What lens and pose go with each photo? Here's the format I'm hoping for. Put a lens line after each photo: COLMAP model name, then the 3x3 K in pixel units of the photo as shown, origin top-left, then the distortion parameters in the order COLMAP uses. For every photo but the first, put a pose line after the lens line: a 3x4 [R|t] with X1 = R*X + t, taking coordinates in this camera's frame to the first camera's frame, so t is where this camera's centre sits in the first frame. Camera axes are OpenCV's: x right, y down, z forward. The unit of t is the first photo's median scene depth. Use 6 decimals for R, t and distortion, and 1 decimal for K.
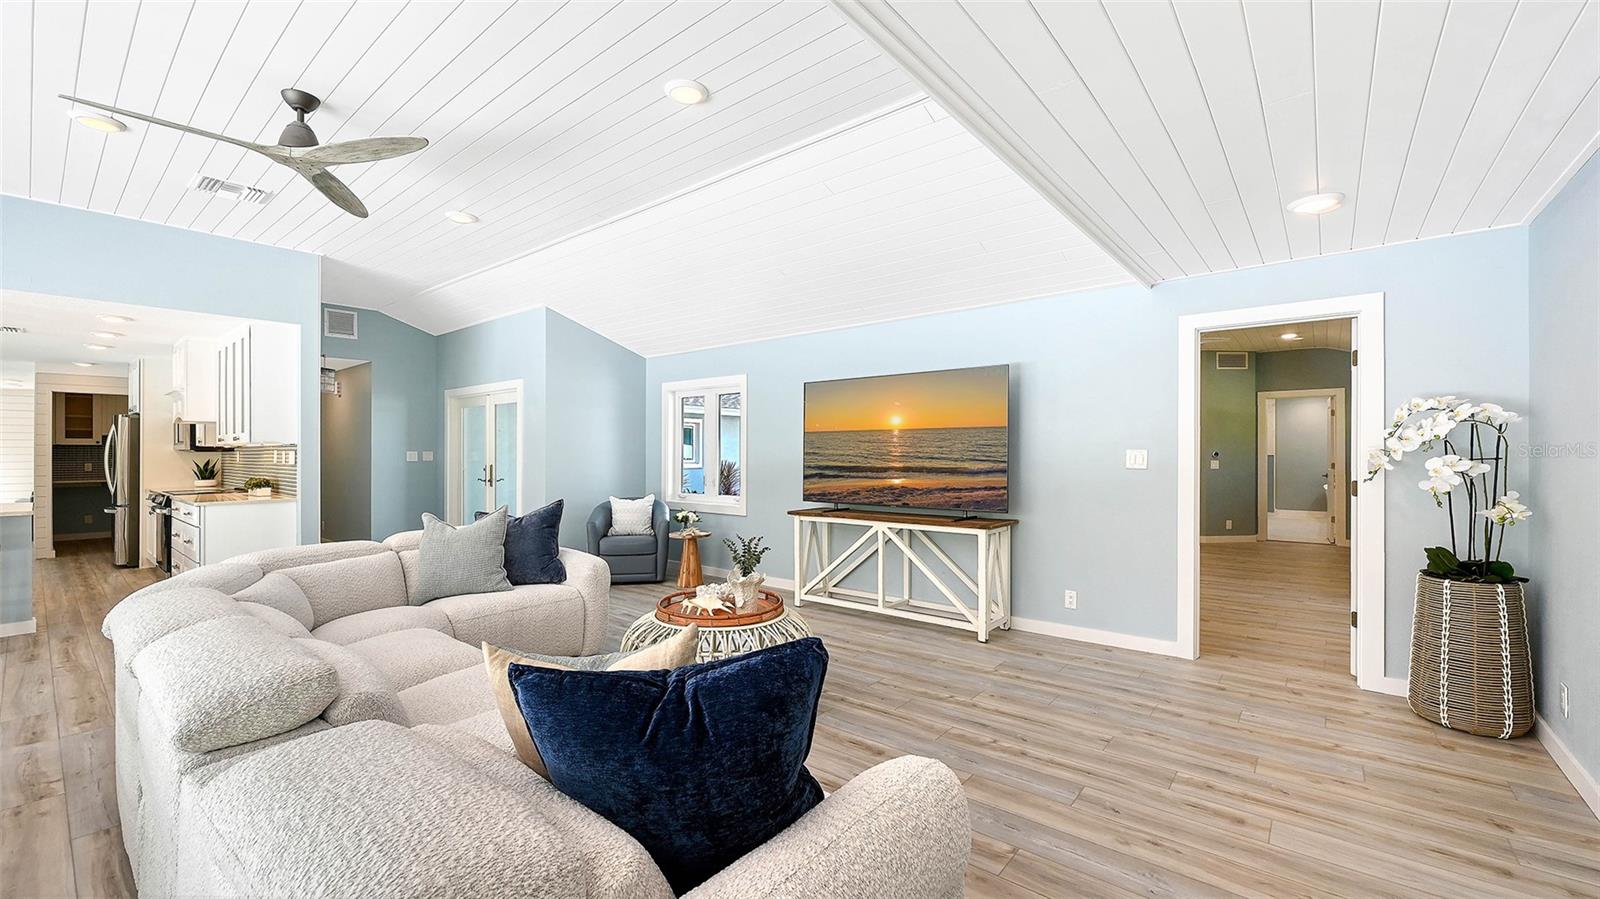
lens RADIAL K [[639.0, 0, 800.0], [0, 639.0, 449.5], [0, 0, 1]] dist [0.007685, -0.000006]
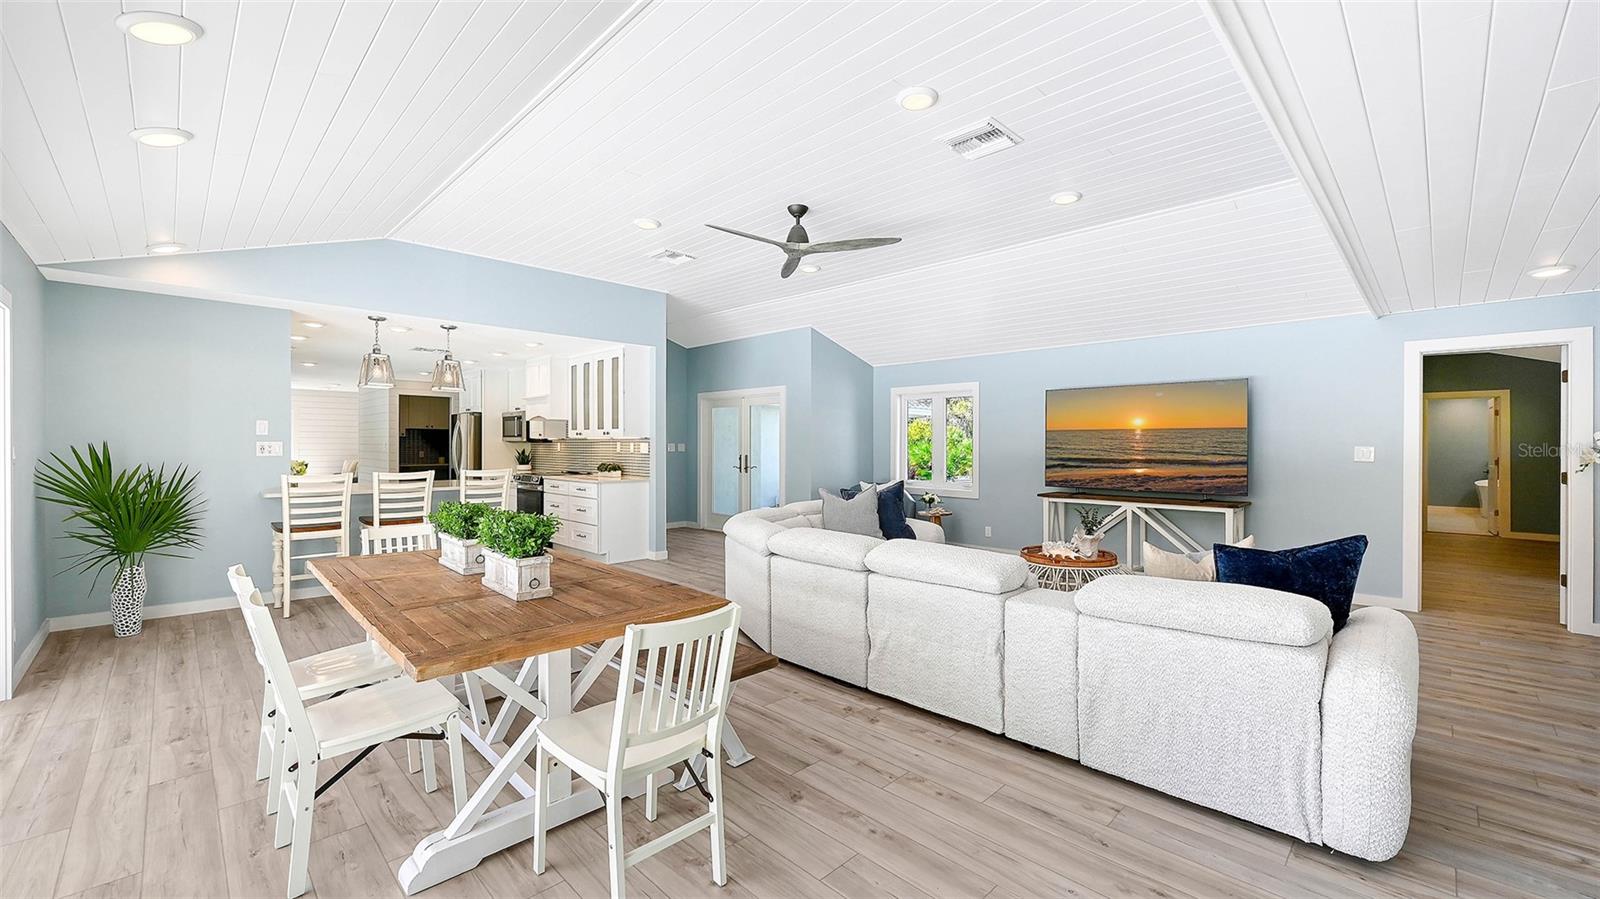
lens RADIAL K [[634.9, 0, 808.0], [0, 634.9, 445.2], [0, 0, 1]] dist [0.000113, 0.000098]
pose [[0.995128, 0.006608, -0.098373, -0.369643], [-0.006232, 0.999972, 0.004128, -0.000928], [0.098398, -0.003495, 0.995141, -0.291913]]
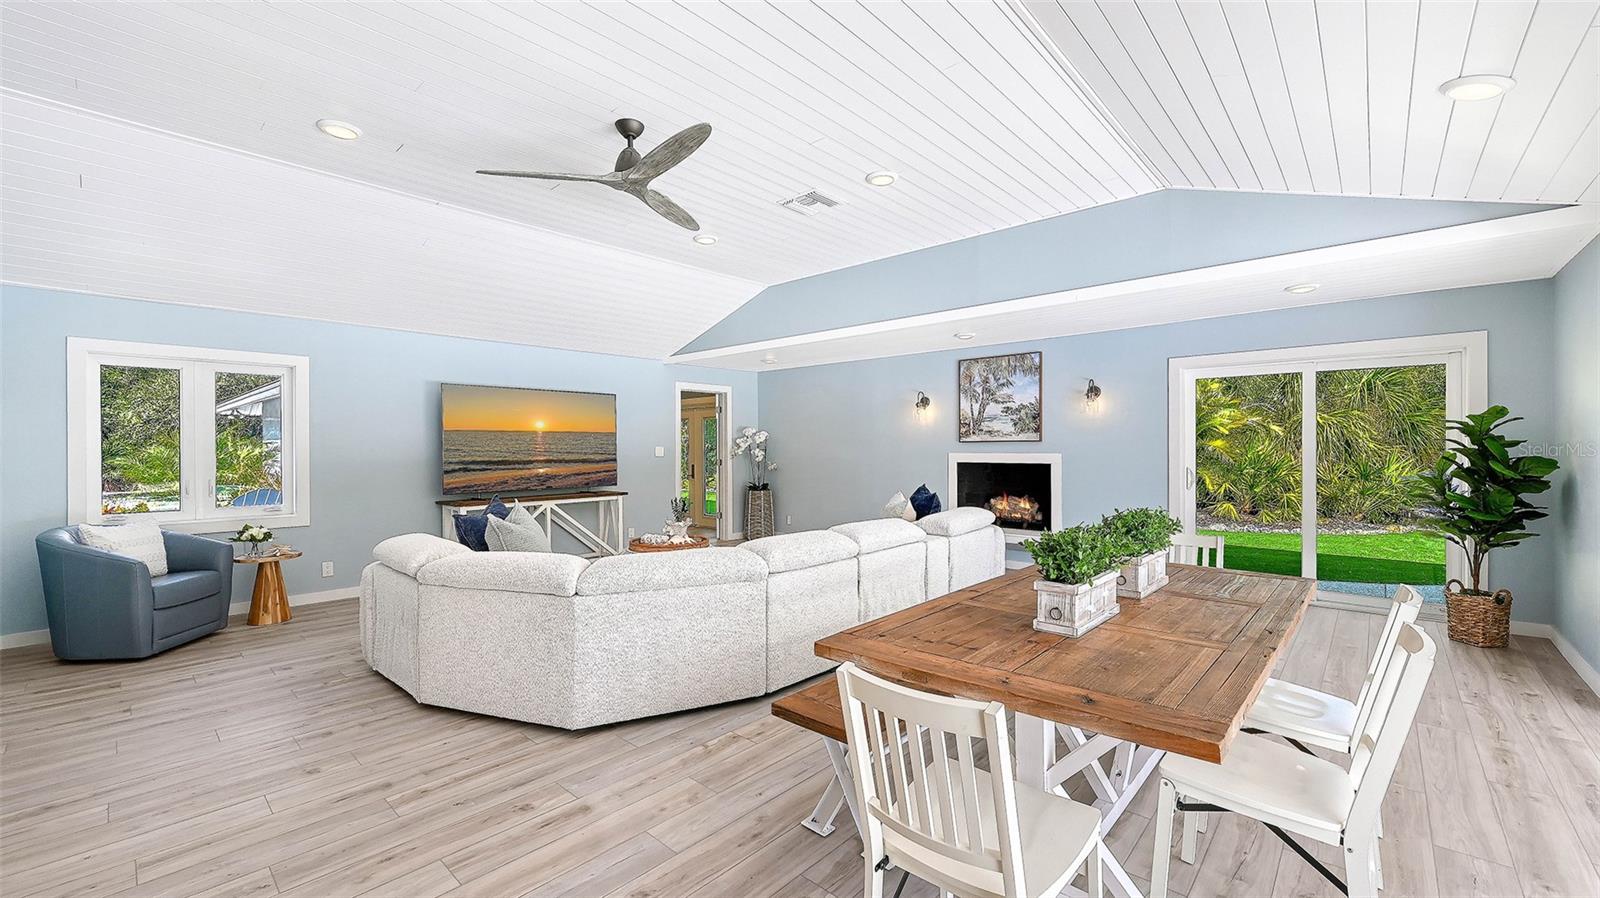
lens RADIAL K [[639.0, 0, 800.0], [0, 639.0, 449.0], [0, 0, 1]] dist [0.007685, -0.000006]
pose [[0.049625, -0.001389, 0.998767, -1.144925], [0.000961, 0.999999, 0.001343, 0.004240], [-0.998767, 0.000893, 0.049627, 0.403864]]
